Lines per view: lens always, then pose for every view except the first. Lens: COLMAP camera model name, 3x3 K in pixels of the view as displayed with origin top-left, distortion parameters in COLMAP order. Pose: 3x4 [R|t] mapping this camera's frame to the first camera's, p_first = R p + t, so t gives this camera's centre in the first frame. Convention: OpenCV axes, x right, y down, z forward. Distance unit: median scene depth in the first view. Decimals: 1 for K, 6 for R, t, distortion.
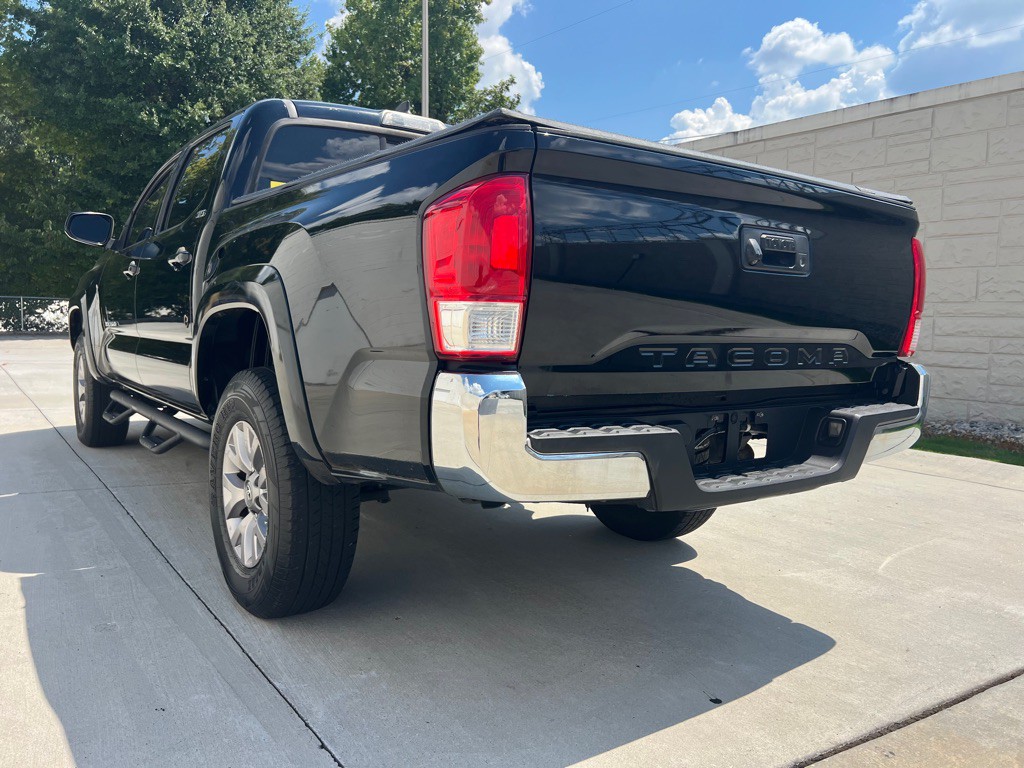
lens RADIAL K [[771.8, 0, 506.4], [0, 771.8, 387.3], [0, 0, 1]] dist [0.046915, -0.049257]
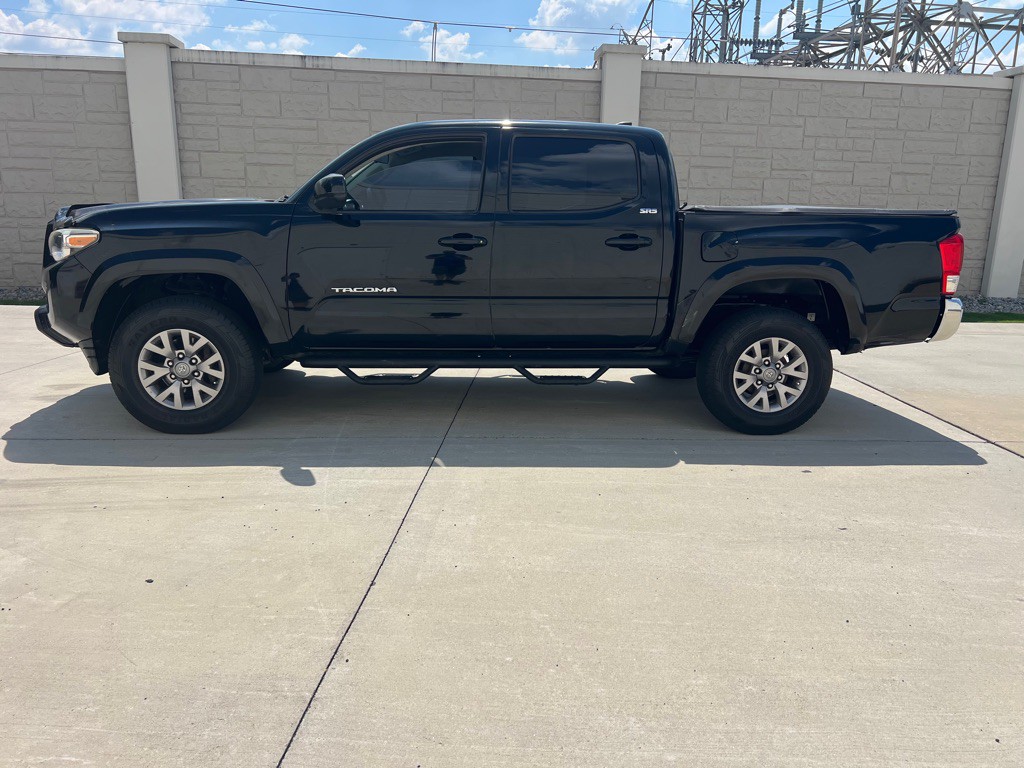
lens RADIAL K [[771.8, 0, 518.3], [0, 771.8, 382.2], [0, 0, 1]] dist [0.046915, -0.049257]
pose [[0.503561, -0.201531, 0.840126, -1.832893], [0.066823, 0.978586, 0.194692, -0.208590], [-0.861372, -0.041900, 0.506244, 0.465070]]
